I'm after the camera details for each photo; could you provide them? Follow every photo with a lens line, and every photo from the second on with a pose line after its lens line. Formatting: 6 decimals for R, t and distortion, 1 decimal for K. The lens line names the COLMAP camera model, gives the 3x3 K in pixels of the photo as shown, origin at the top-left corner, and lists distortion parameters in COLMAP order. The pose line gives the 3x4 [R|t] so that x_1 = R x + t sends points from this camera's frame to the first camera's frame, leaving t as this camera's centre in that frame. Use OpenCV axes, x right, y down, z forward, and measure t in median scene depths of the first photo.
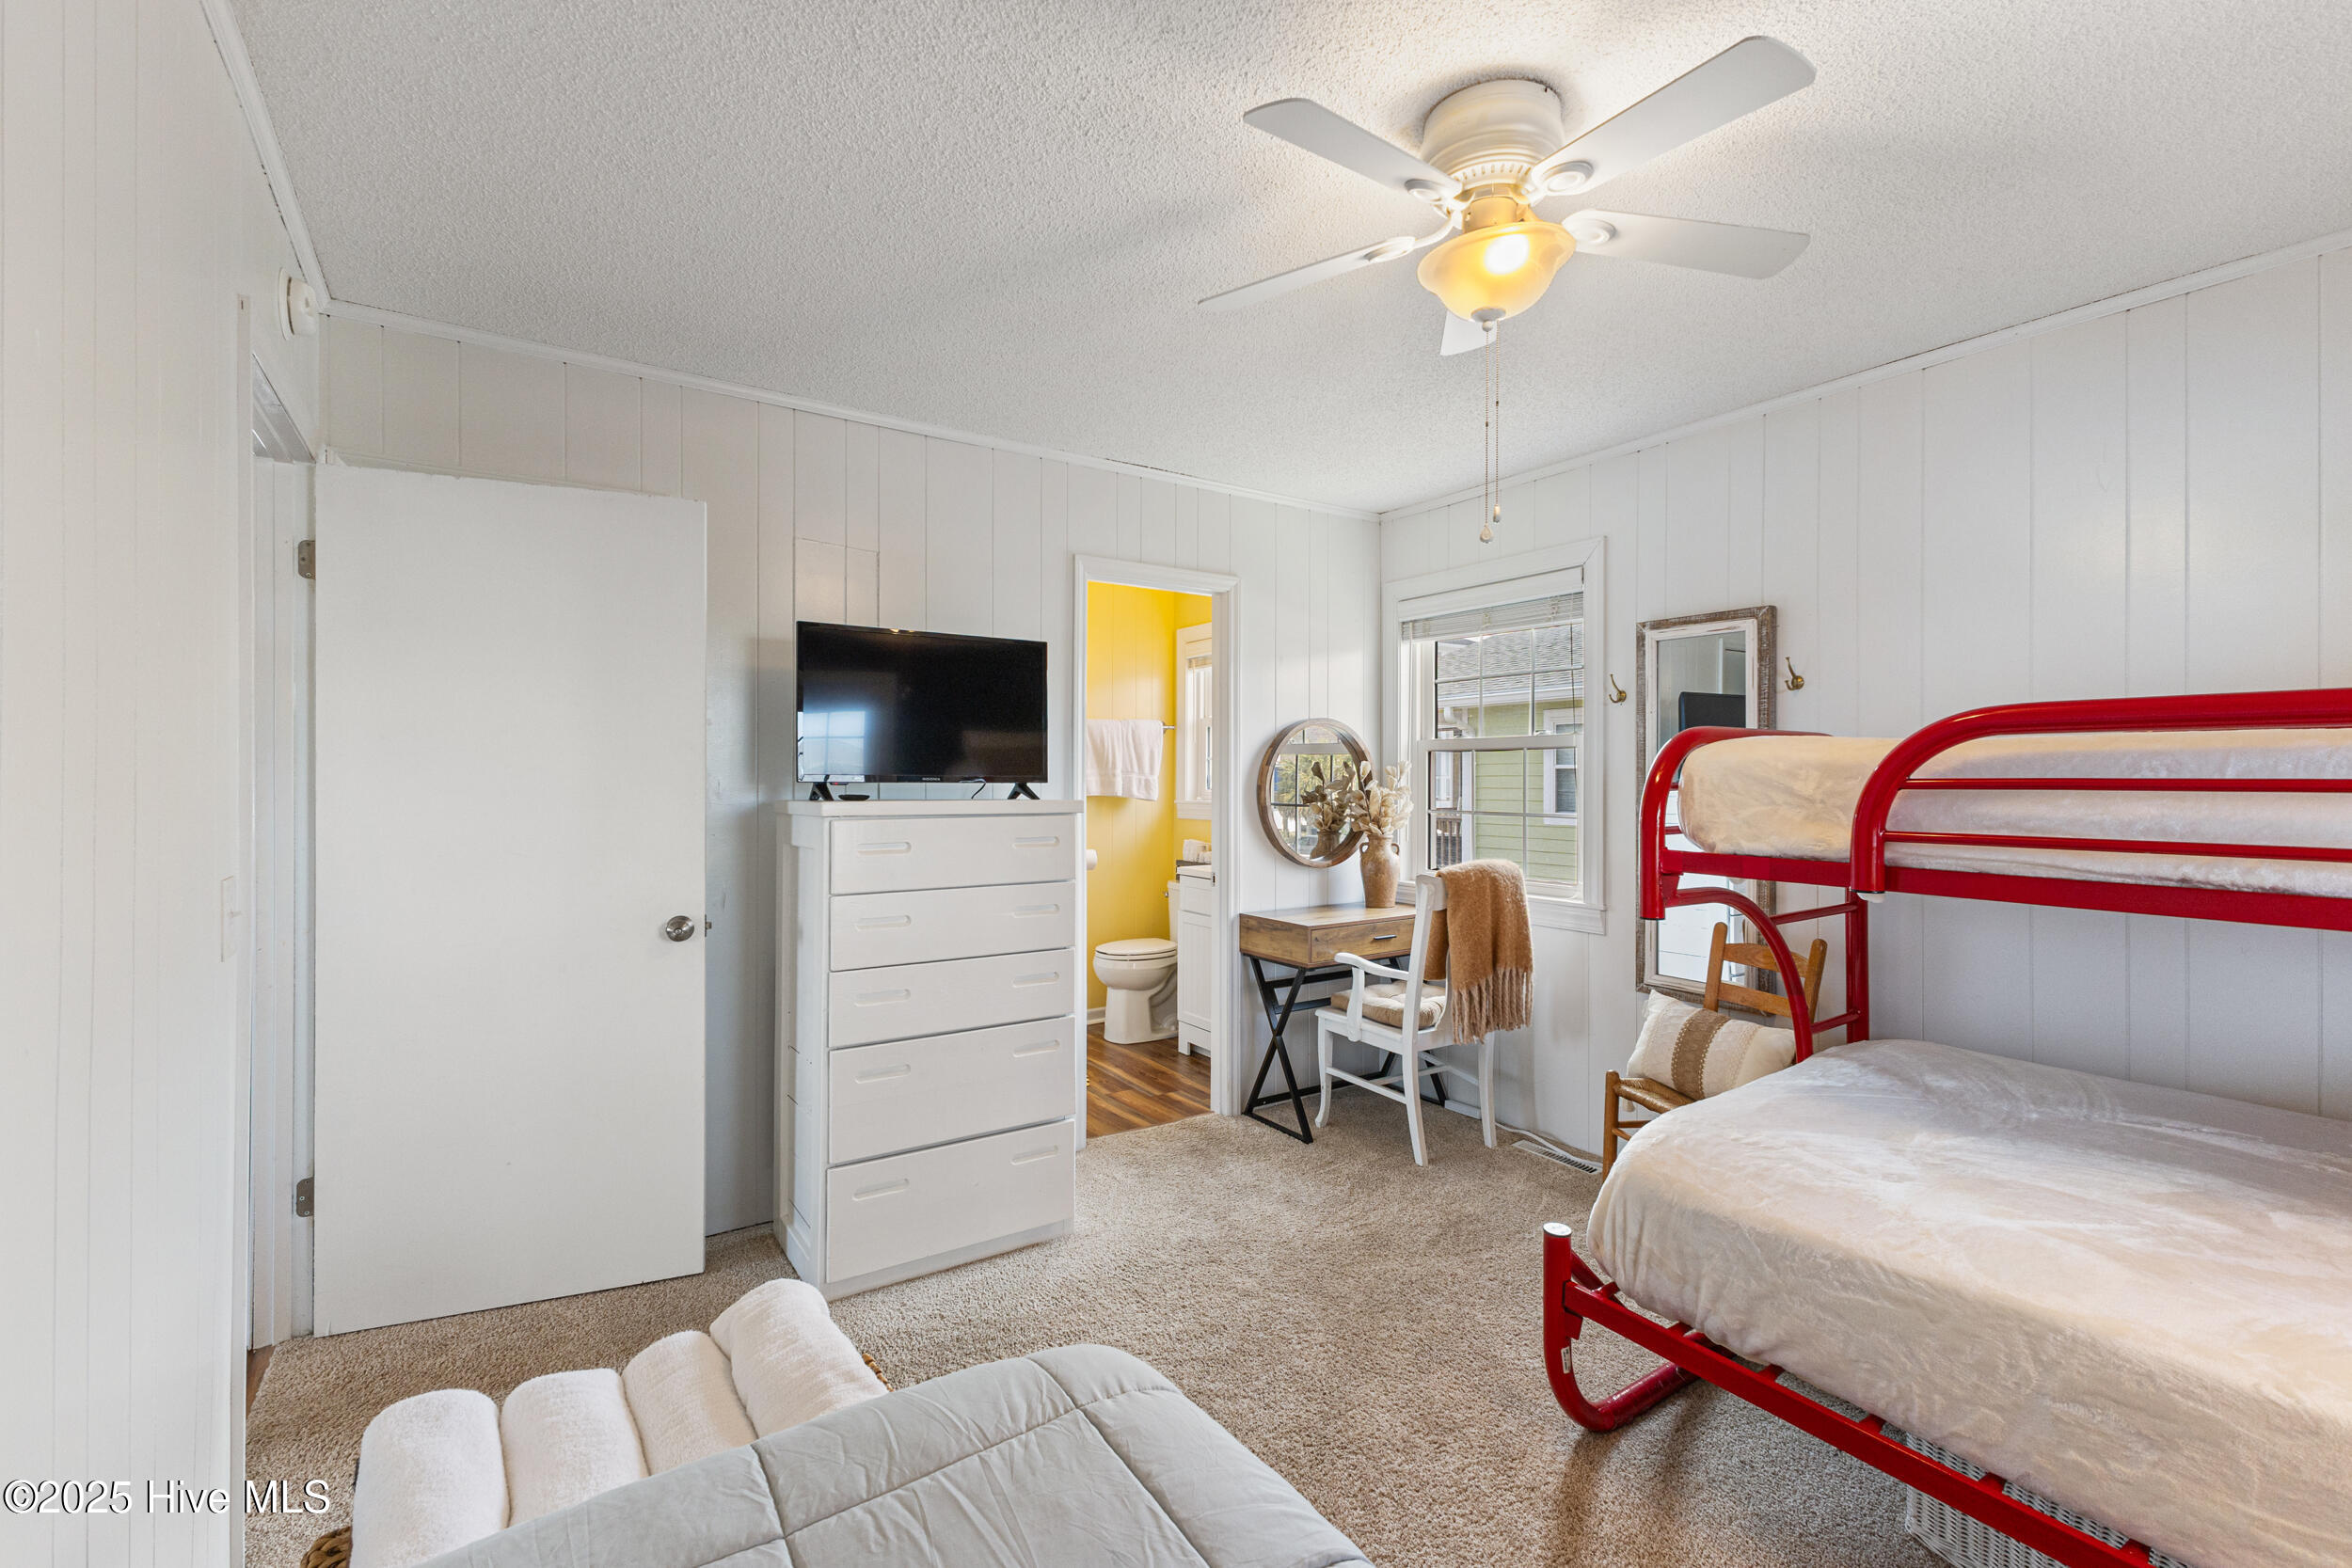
lens RADIAL K [[1013.9, 0, 1180.0], [0, 1013.9, 780.1], [0, 0, 1]] dist [0.013104, -0.003784]
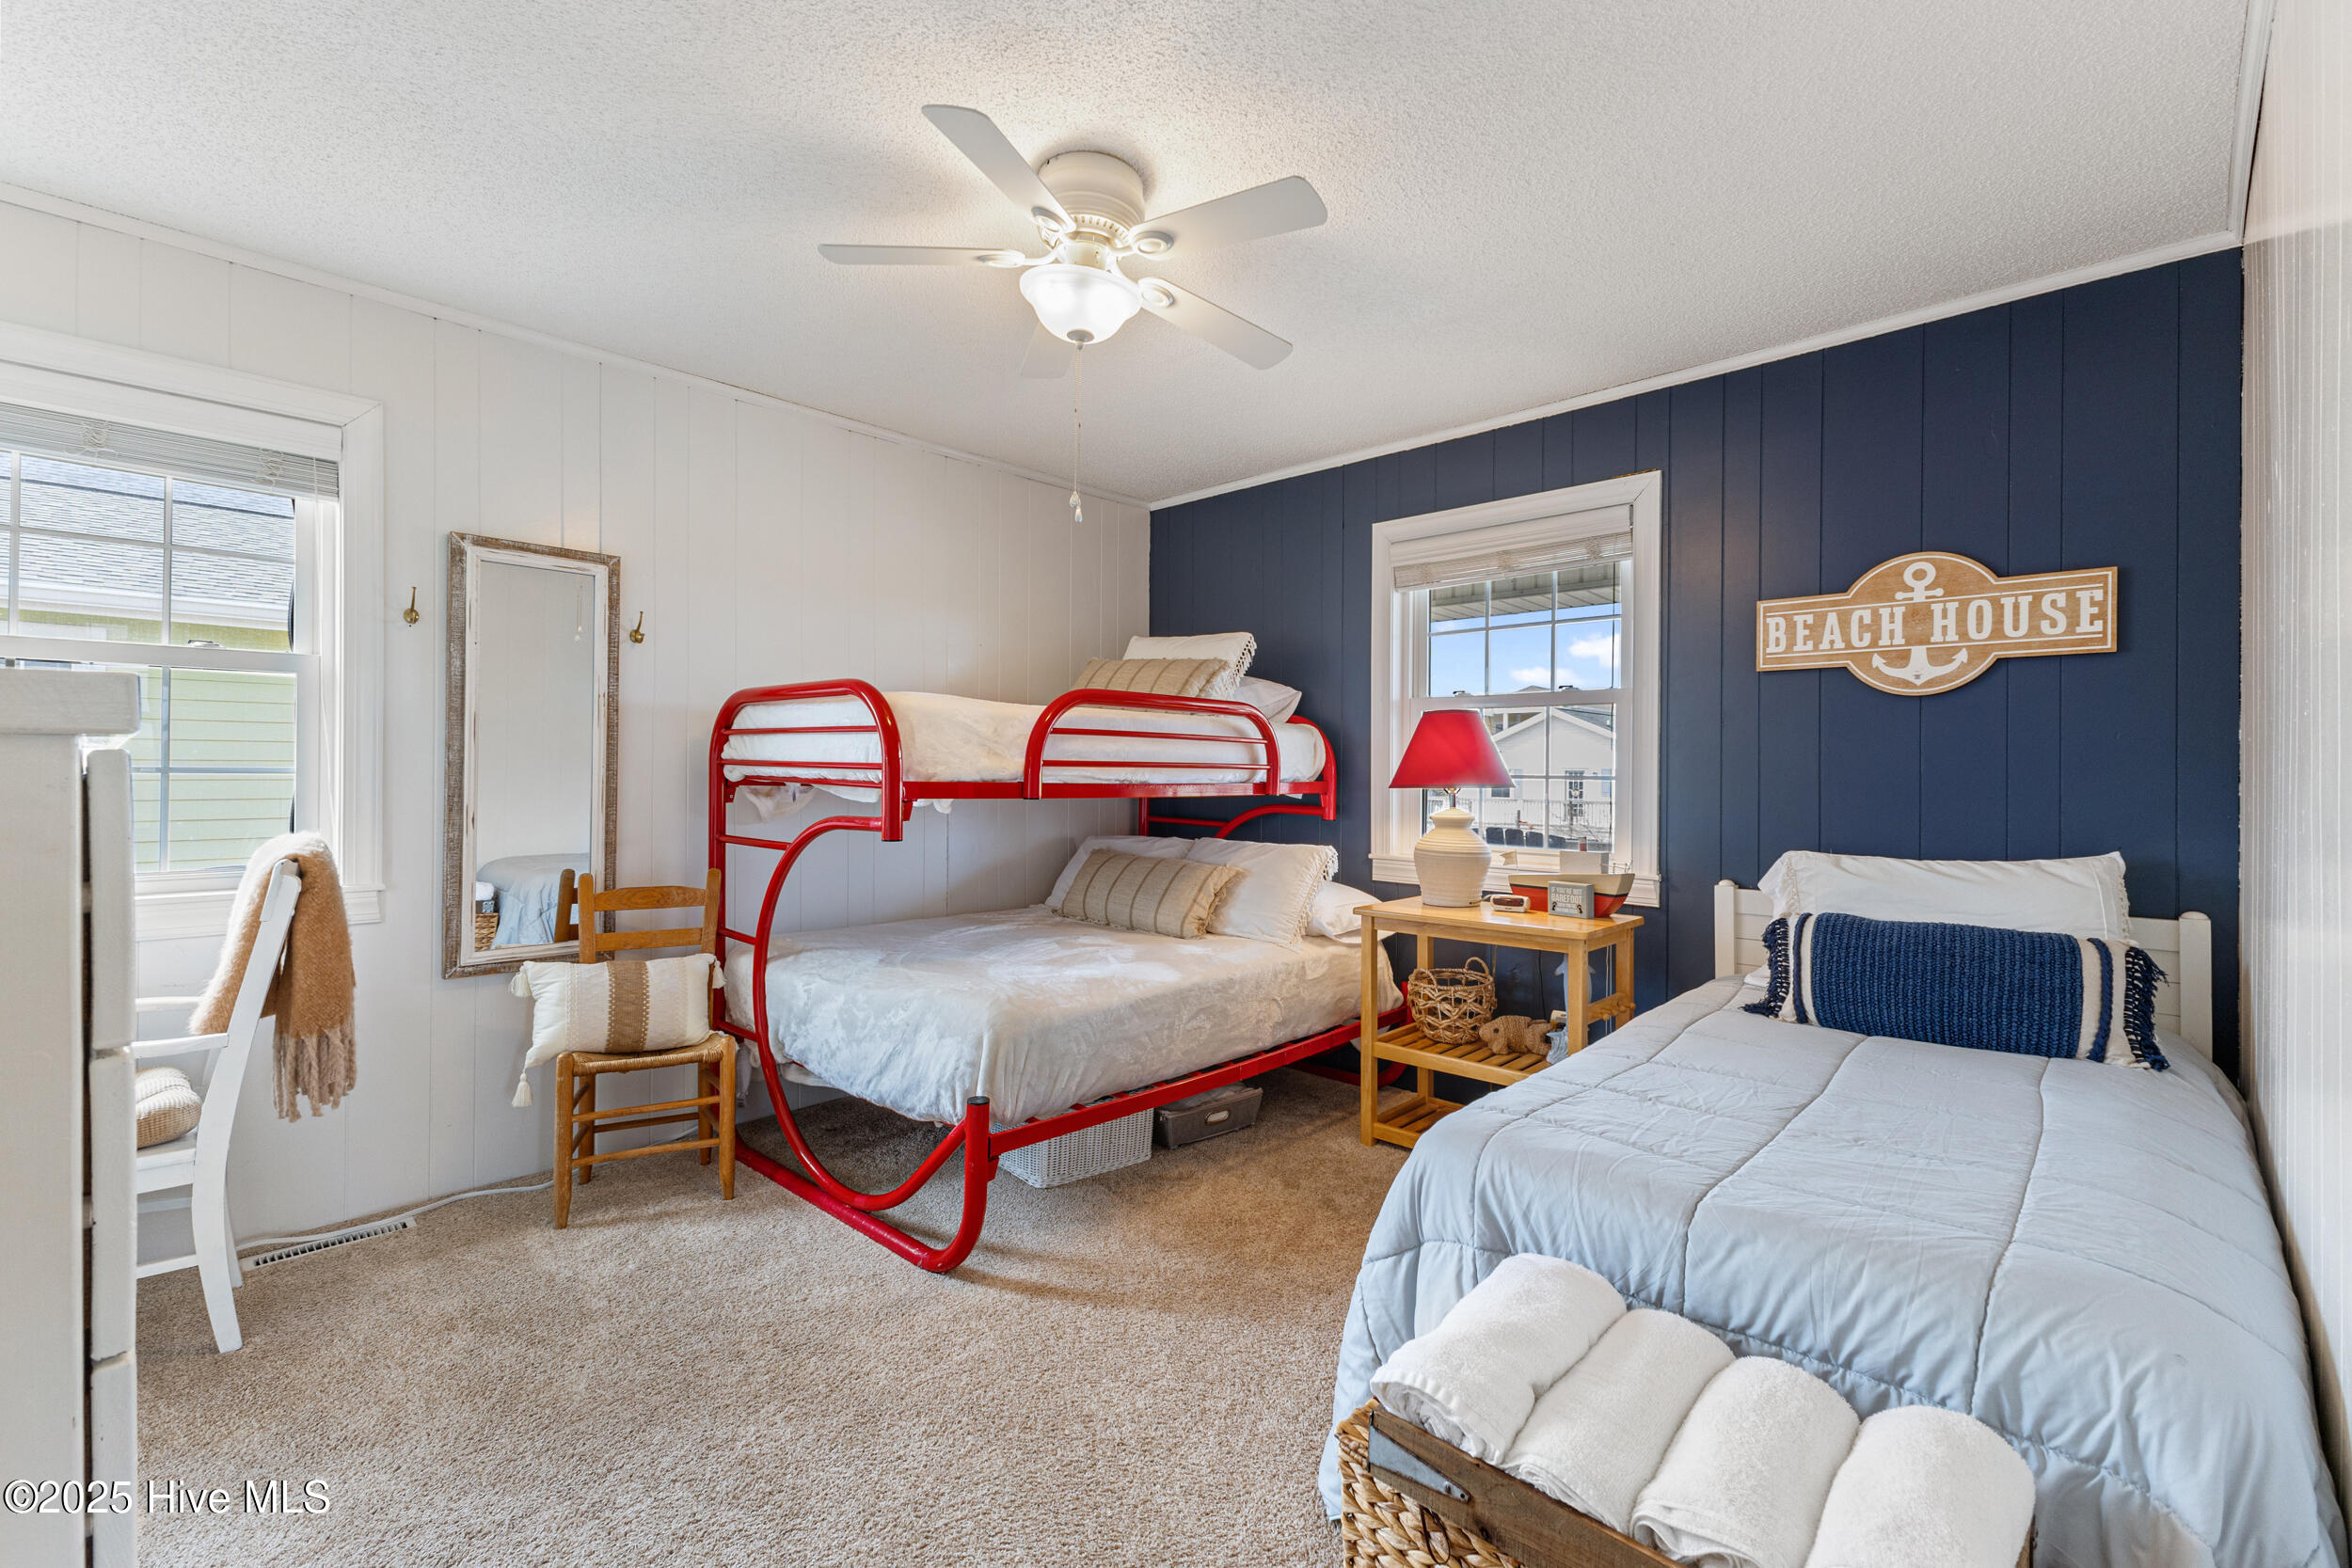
lens RADIAL K [[1013.9, 0, 1176.0], [0, 1013.9, 770.8], [0, 0, 1]] dist [0.013104, -0.003784]
pose [[-0.211380, -0.009497, 0.977358, -0.540144], [-0.006811, 0.999943, 0.008244, 0.031285], [-0.977380, -0.004914, -0.211433, 0.671440]]
